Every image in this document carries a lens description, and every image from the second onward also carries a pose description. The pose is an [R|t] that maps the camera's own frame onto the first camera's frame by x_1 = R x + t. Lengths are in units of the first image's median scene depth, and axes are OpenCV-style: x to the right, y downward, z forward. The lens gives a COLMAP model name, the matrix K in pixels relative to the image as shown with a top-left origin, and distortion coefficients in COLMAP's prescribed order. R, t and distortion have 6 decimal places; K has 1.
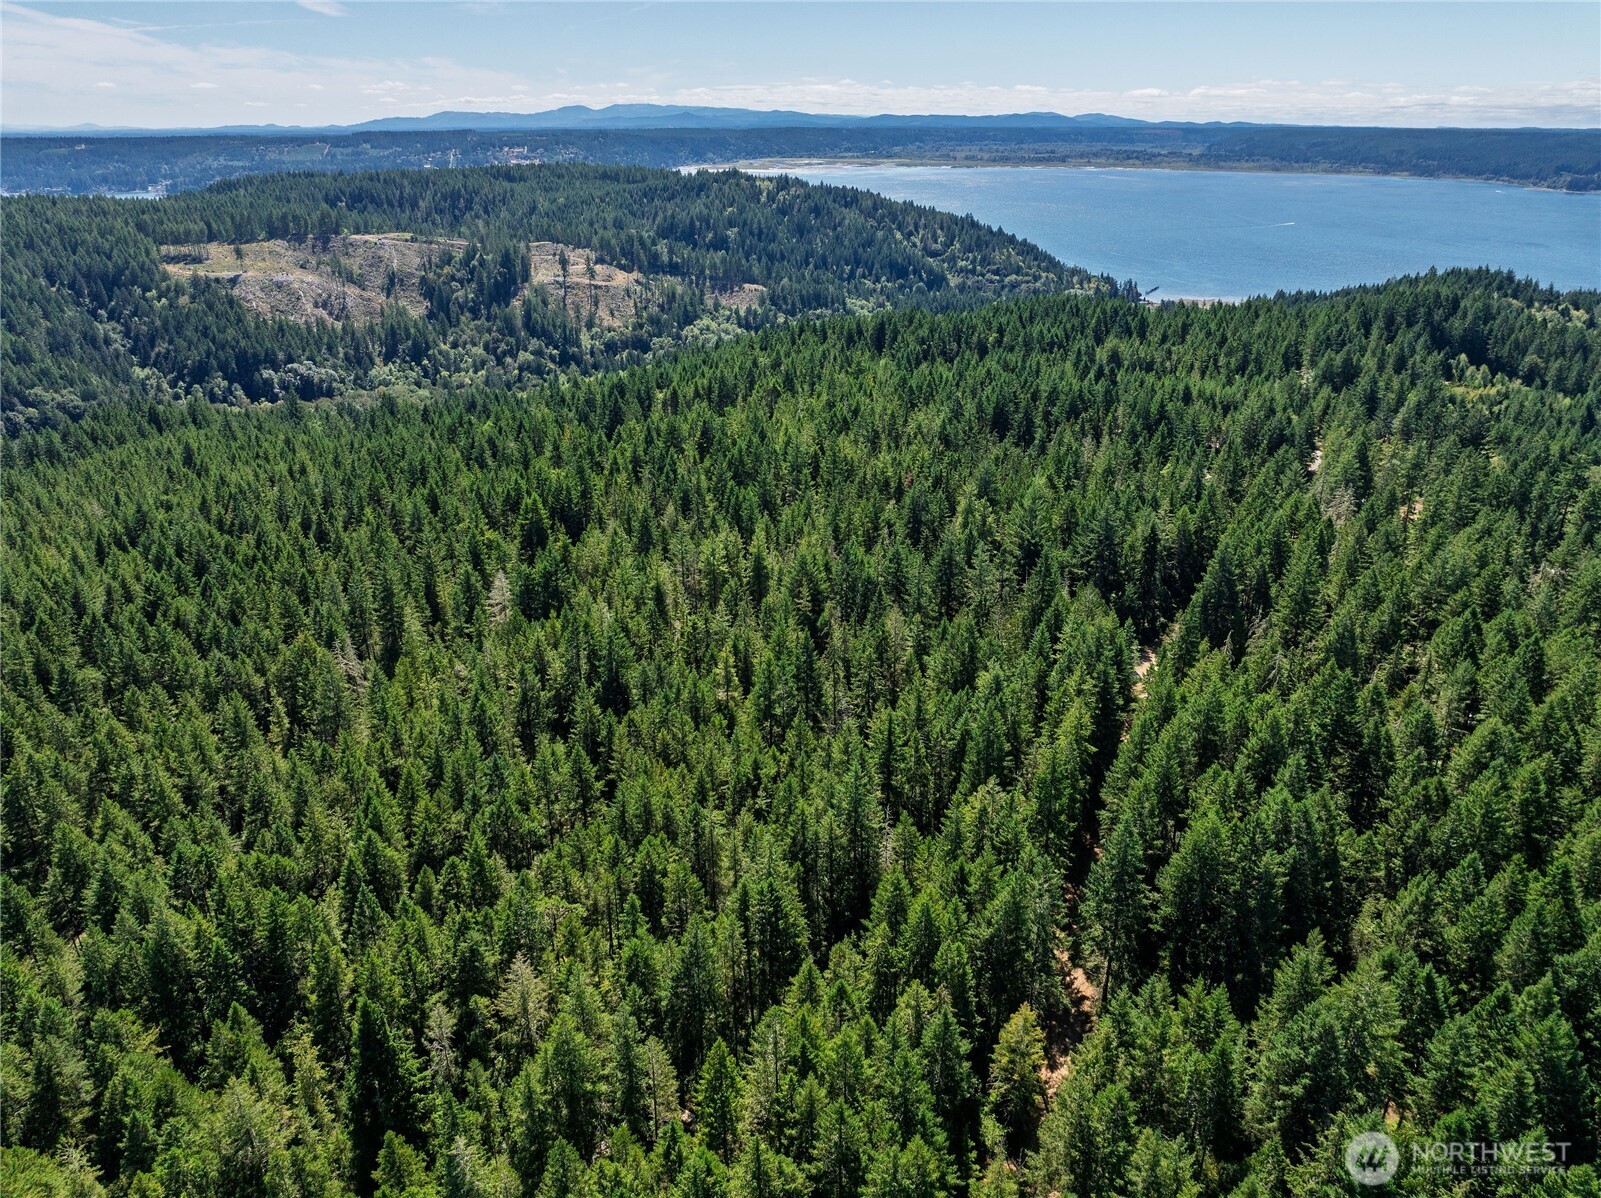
lens RADIAL K [[1139.4, 0, 800.3], [0, 1139.4, 603.7], [0, 0, 1]] dist [-0.059663, 0.034015]
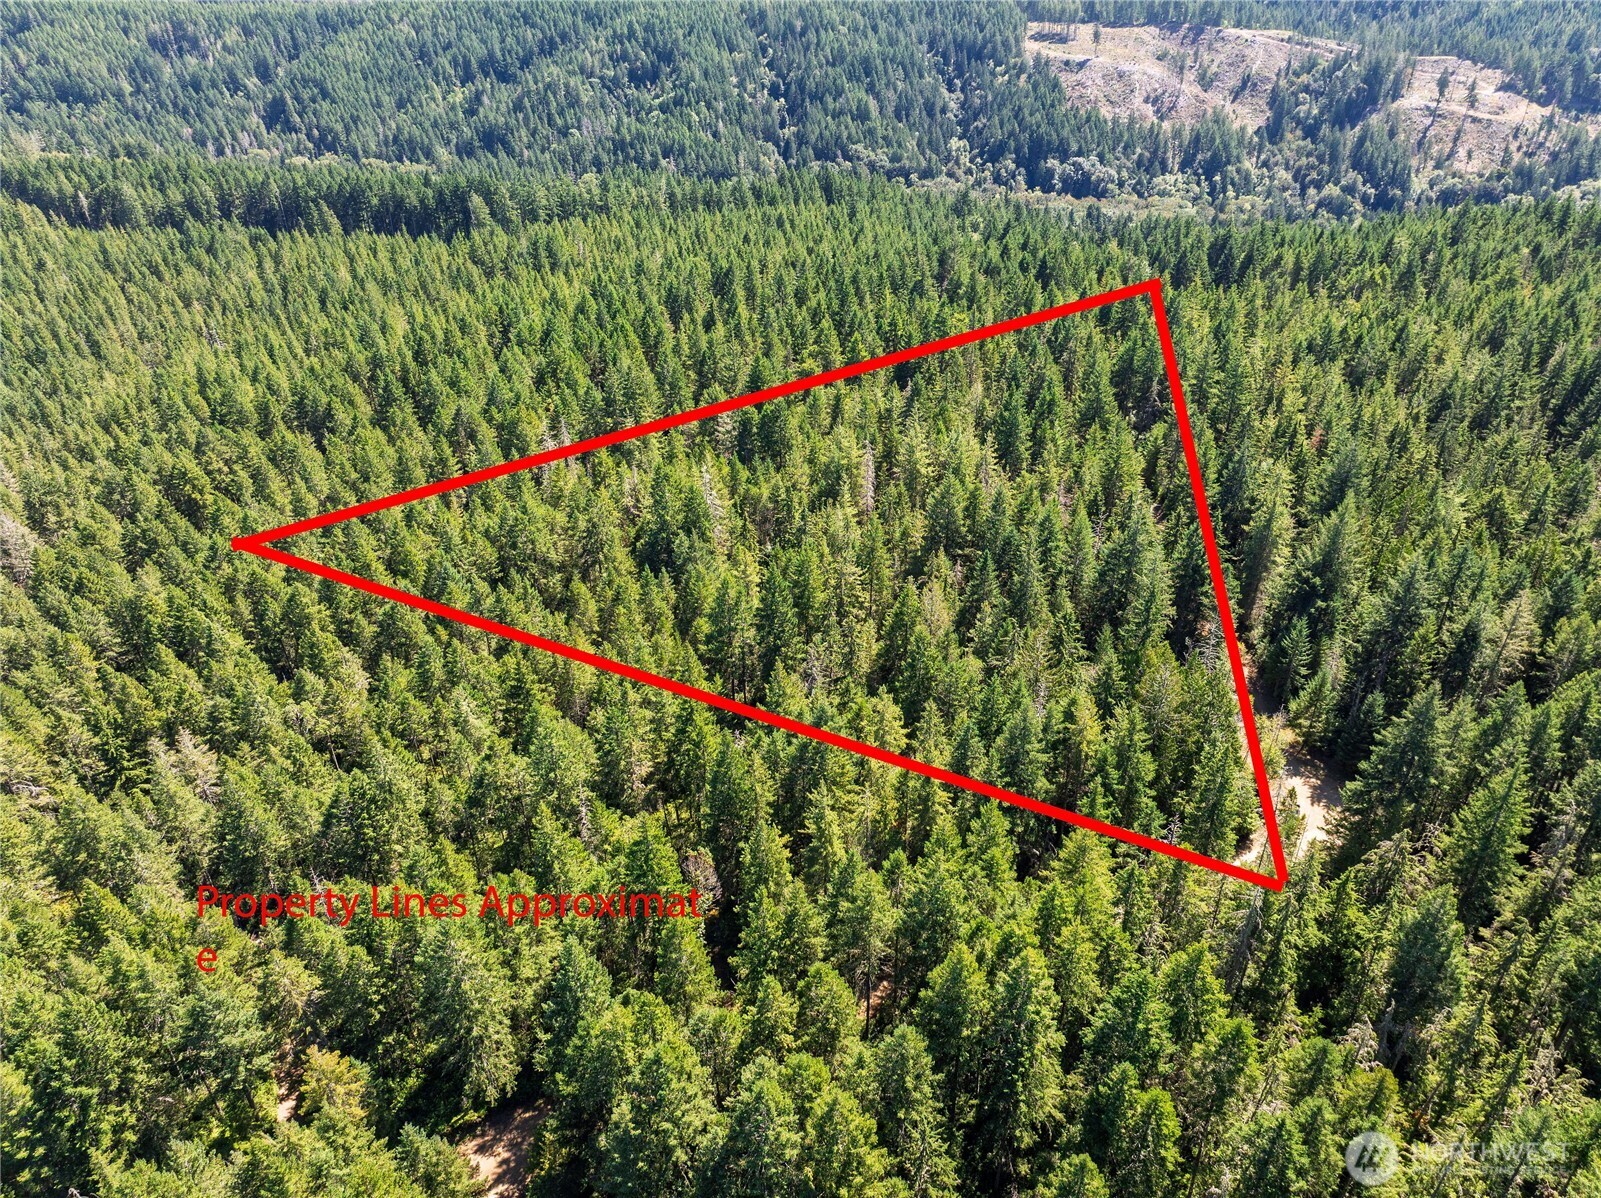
lens RADIAL K [[1139.4, 0, 798.1], [0, 1139.4, 593.4], [0, 0, 1]] dist [-0.059663, 0.034015]
pose [[0.694806, 0.373505, -0.614605, 0.096957], [-0.275184, 0.927606, 0.252628, -0.029458], [0.664469, -0.006398, 0.747288, 0.067908]]
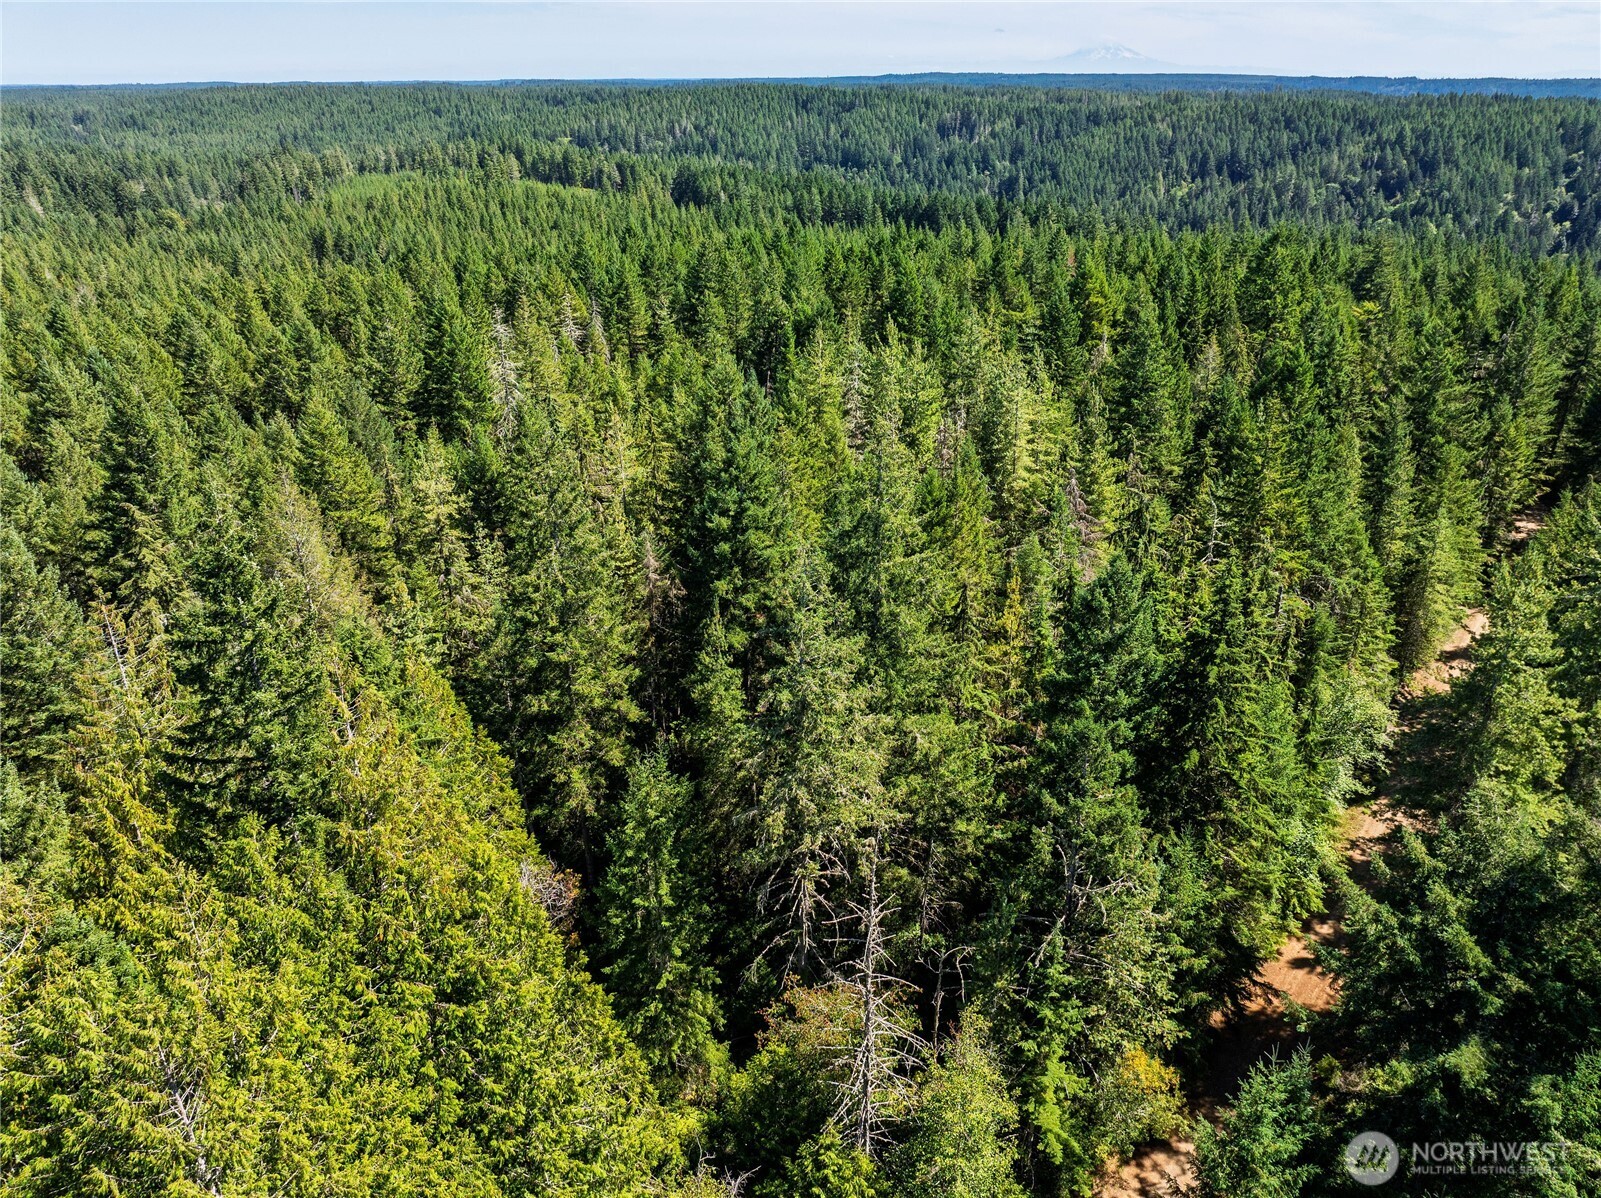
lens RADIAL K [[1139.4, 0, 800.3], [0, 1139.4, 581.5], [0, 0, 1]] dist [-0.059663, 0.034015]
pose [[0.084514, 0.406588, -0.909694, 0.074926], [-0.394115, 0.852152, 0.344254, -0.024028], [0.915167, 0.329429, 0.232261, 0.195799]]
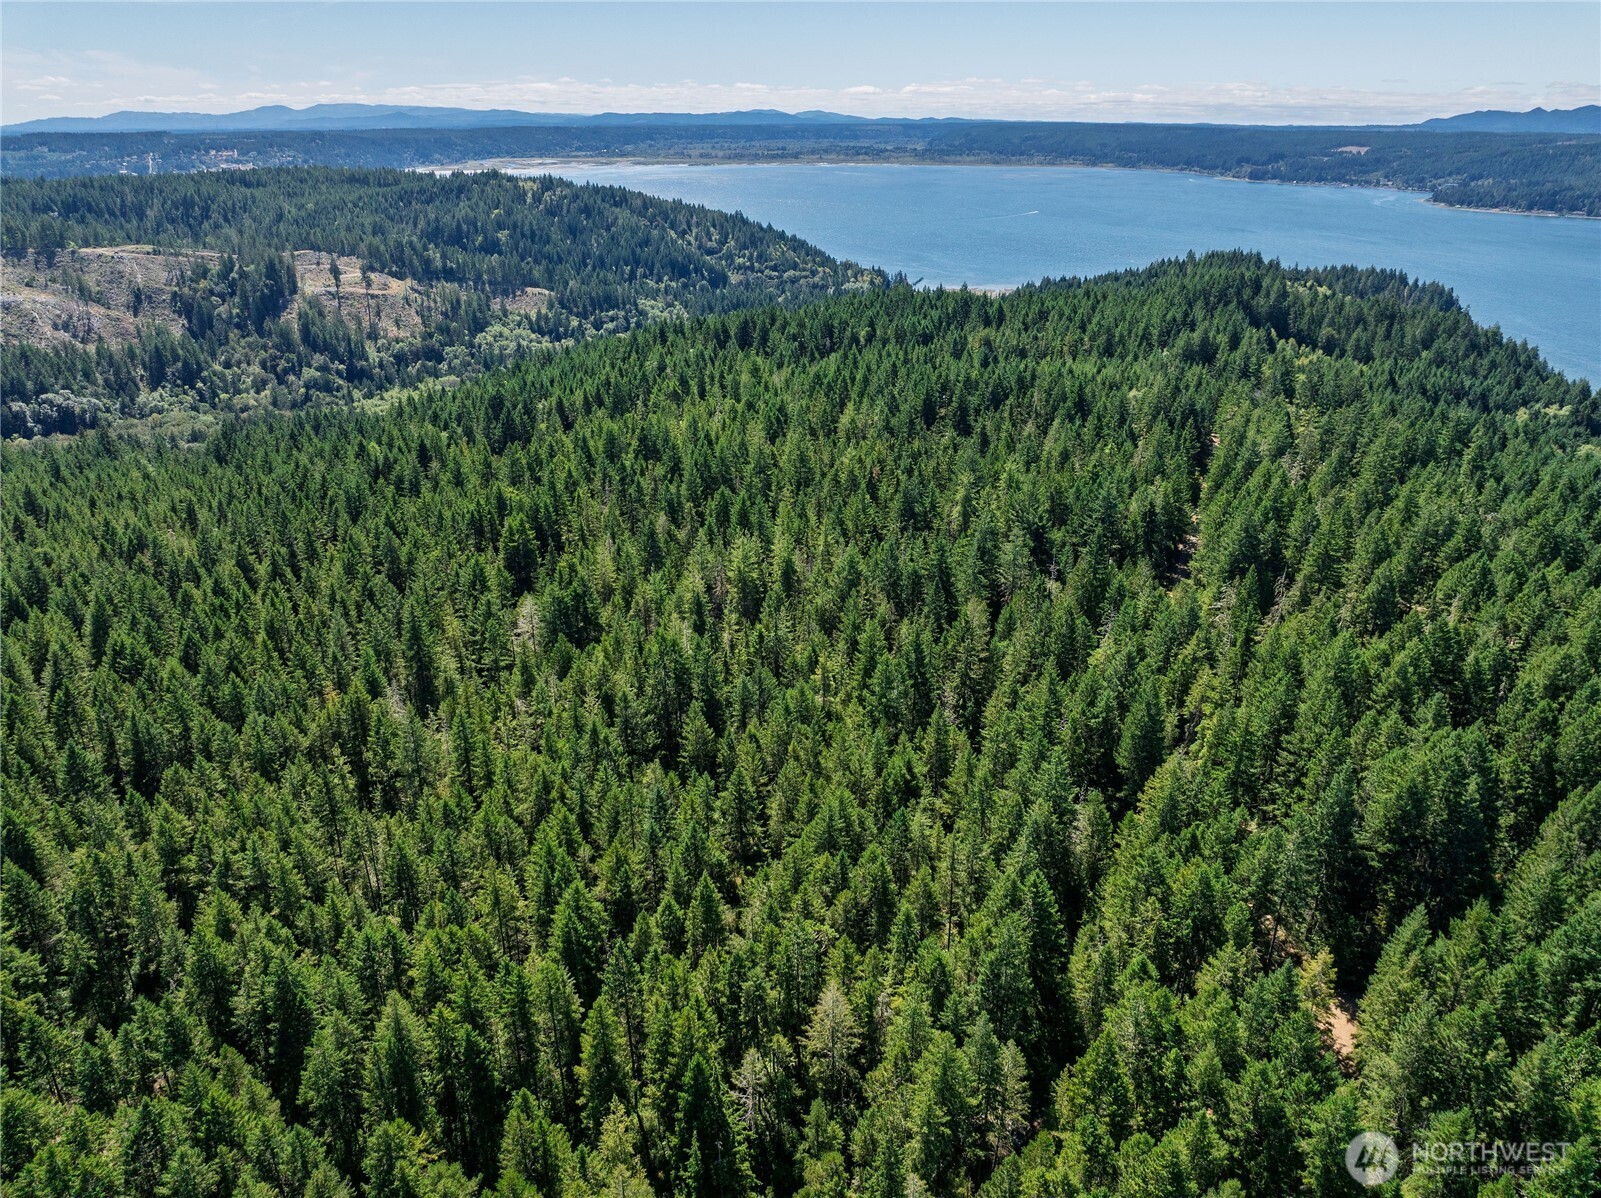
lens RADIAL K [[1139.4, 0, 797.7], [0, 1139.4, 603.9], [0, 0, 1]] dist [-0.059663, 0.034015]
pose [[0.973436, -0.088451, 0.211182, -0.053442], [0.088118, 0.996049, 0.011010, -0.002964], [-0.211322, 0.007892, 0.977385, 0.006585]]
